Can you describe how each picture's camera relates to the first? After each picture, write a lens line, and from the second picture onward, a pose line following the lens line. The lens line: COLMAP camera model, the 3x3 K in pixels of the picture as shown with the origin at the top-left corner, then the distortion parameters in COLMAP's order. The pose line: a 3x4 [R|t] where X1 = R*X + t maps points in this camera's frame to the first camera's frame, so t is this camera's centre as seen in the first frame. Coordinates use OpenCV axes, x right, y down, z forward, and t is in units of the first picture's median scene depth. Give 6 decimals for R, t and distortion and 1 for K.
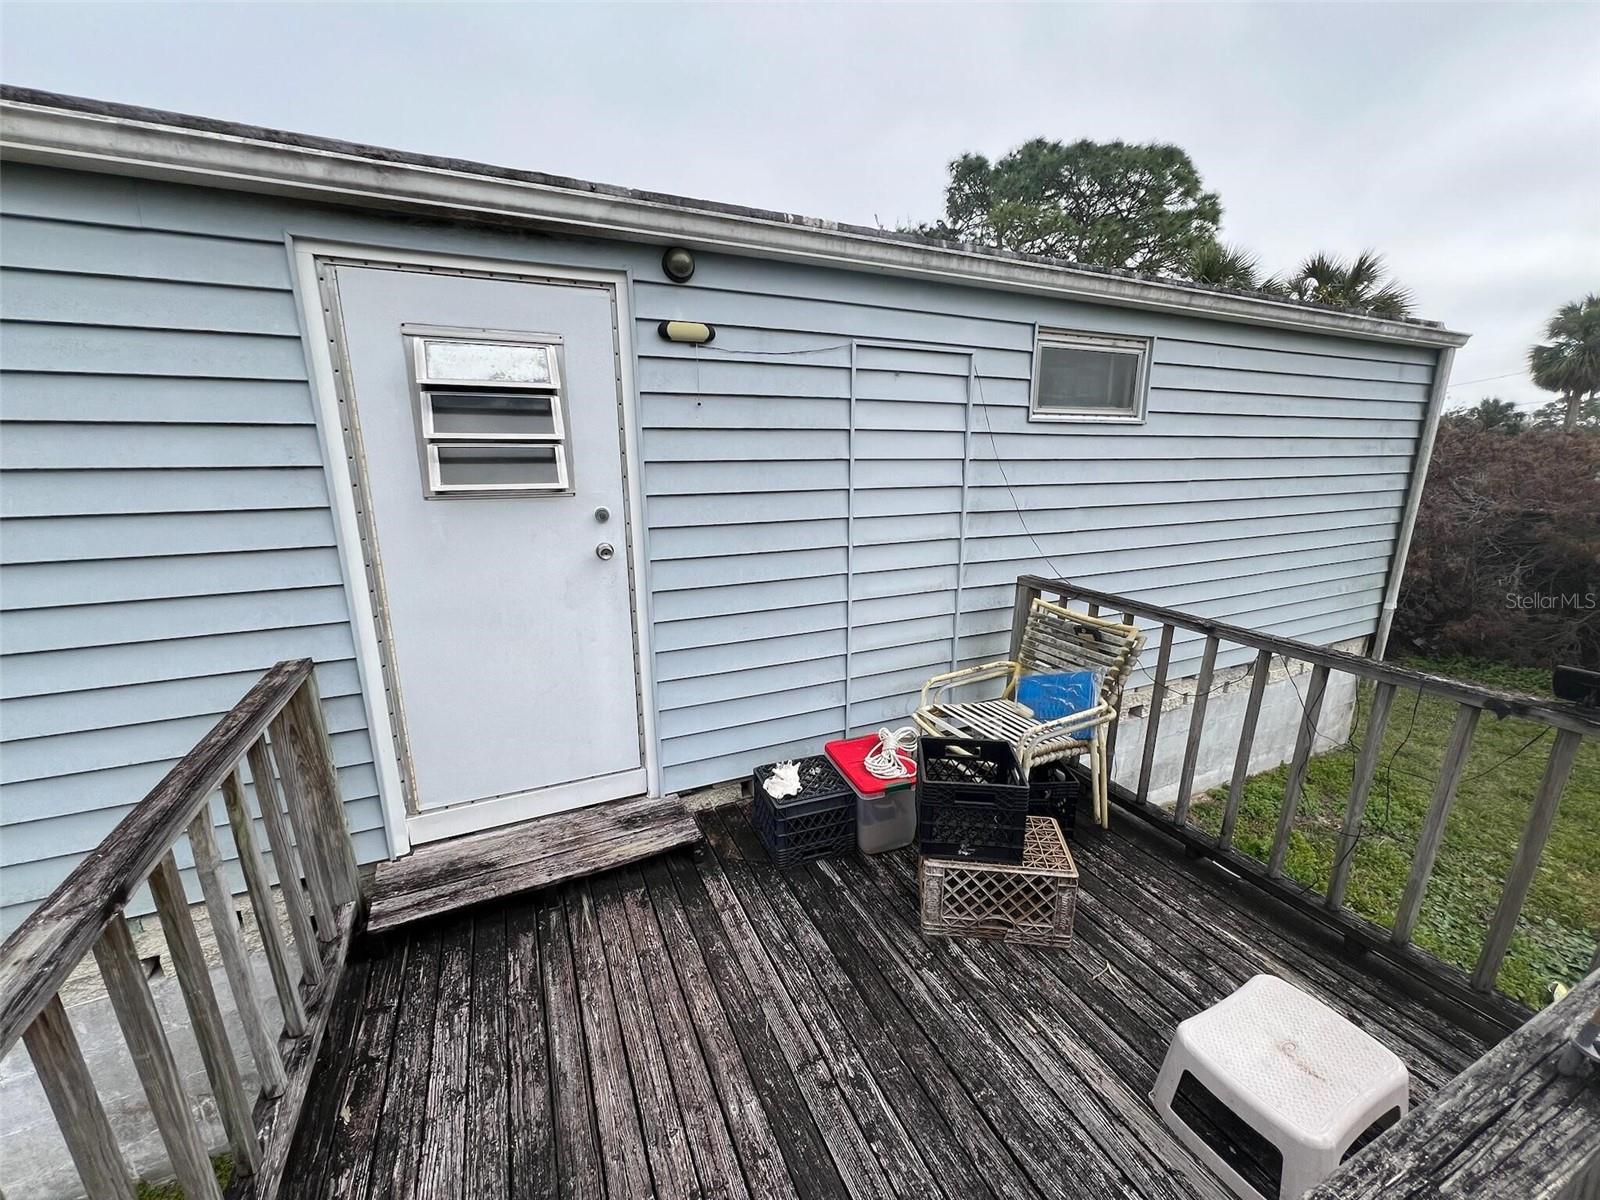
lens RADIAL K [[642.2, 0, 803.1], [0, 642.2, 601.0], [0, 0, 1]] dist [-0.000932, 0.000650]
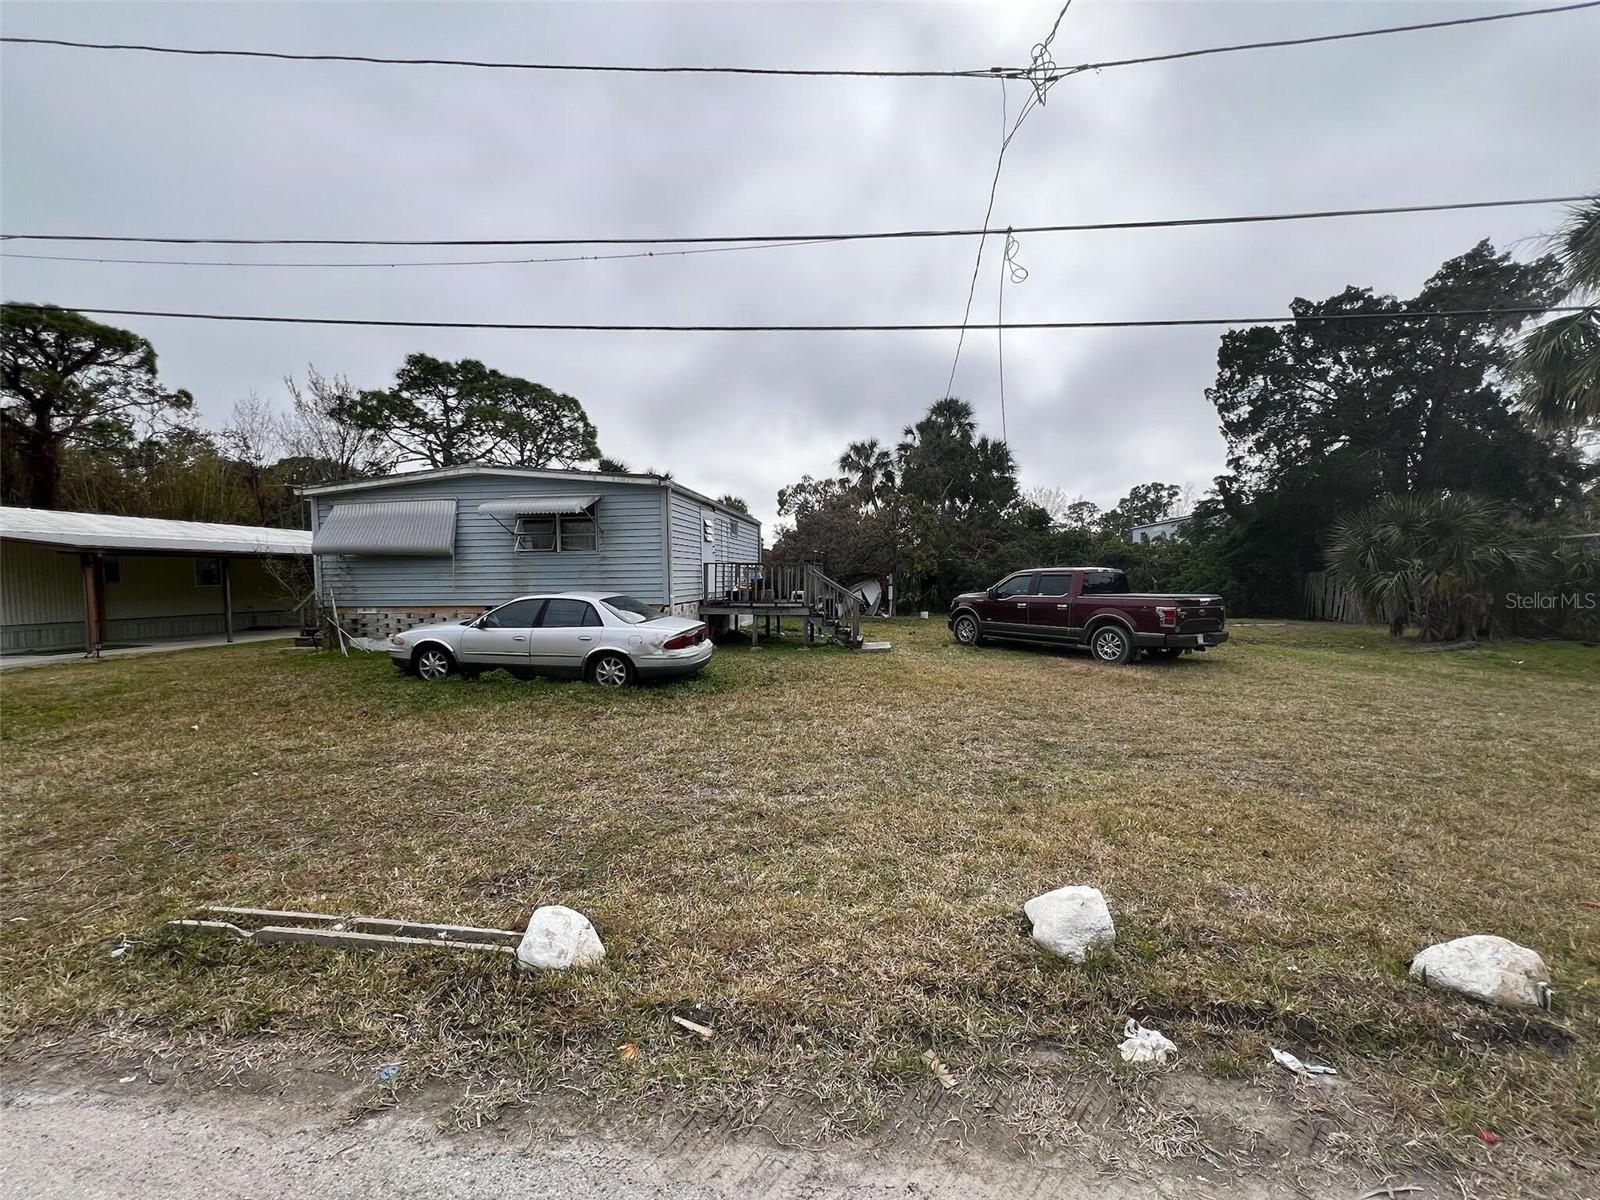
lens RADIAL K [[638.9, 0, 799.9], [0, 638.9, 598.5], [0, 0, 1]] dist [0.000032, 0.000172]
pose [[0.532746, -0.034511, 0.845571, -4.056454], [0.203512, 0.975071, -0.088425, 0.854803], [-0.821440, 0.219192, 0.526489, -2.247412]]
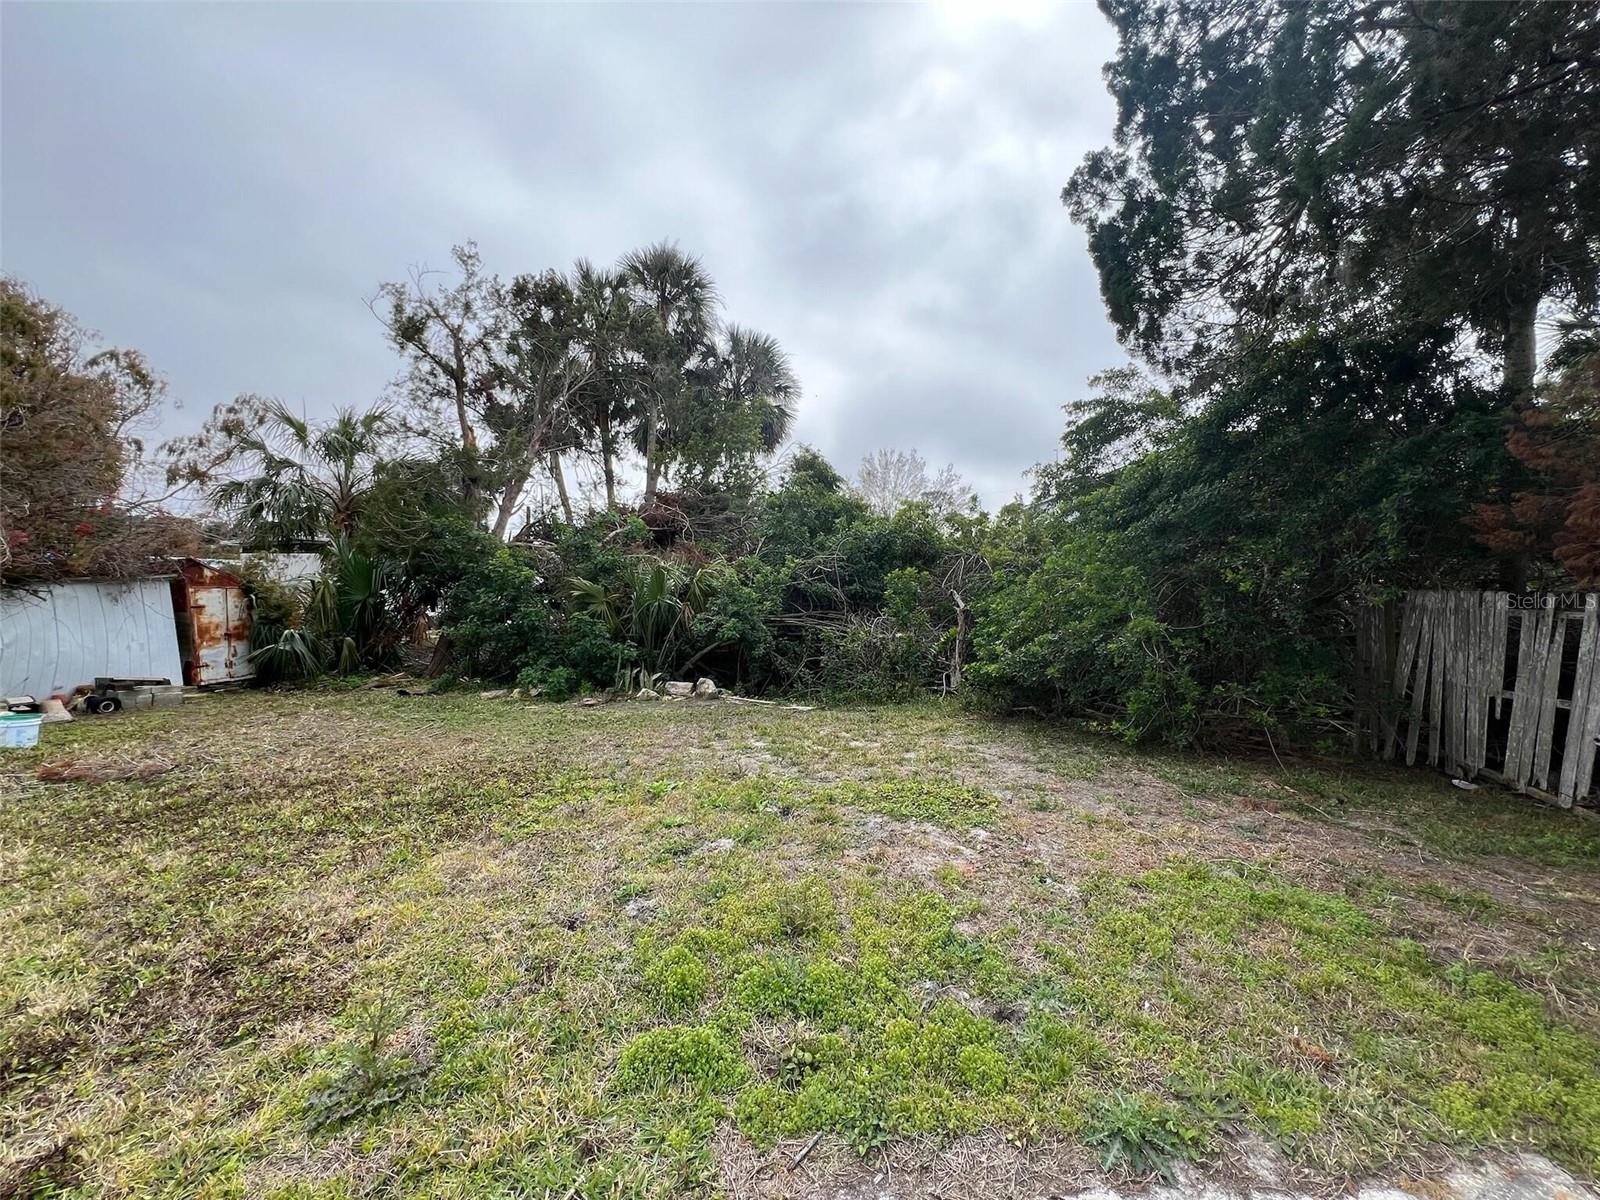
lens RADIAL K [[642.2, 0, 793.2], [0, 642.2, 598.0], [0, 0, 1]] dist [-0.000932, 0.000650]
pose [[0.488999, -0.020856, 0.872035, 3.204119], [0.194836, 0.977068, -0.085887, 0.922471], [-0.850247, 0.211902, 0.481849, -2.589205]]
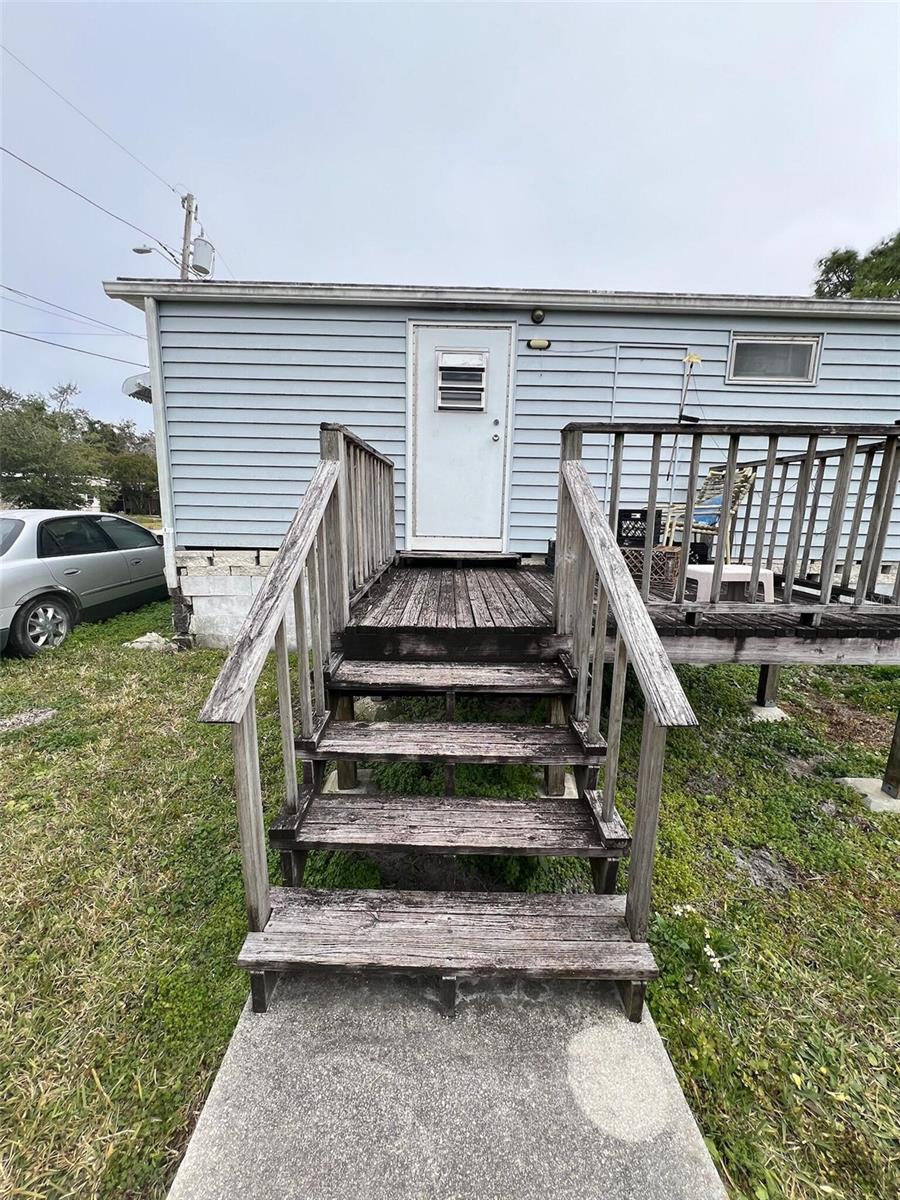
lens RADIAL K [[481.6, 0, 448.4], [0, 481.6, 599.3], [0, 0, 1]] dist [-0.000932, 0.000650]
pose [[0.906142, 0.099153, -0.411188, 0.276435], [-0.119397, 0.992562, -0.023772, 0.485740], [0.405772, 0.070635, 0.911241, -0.563974]]
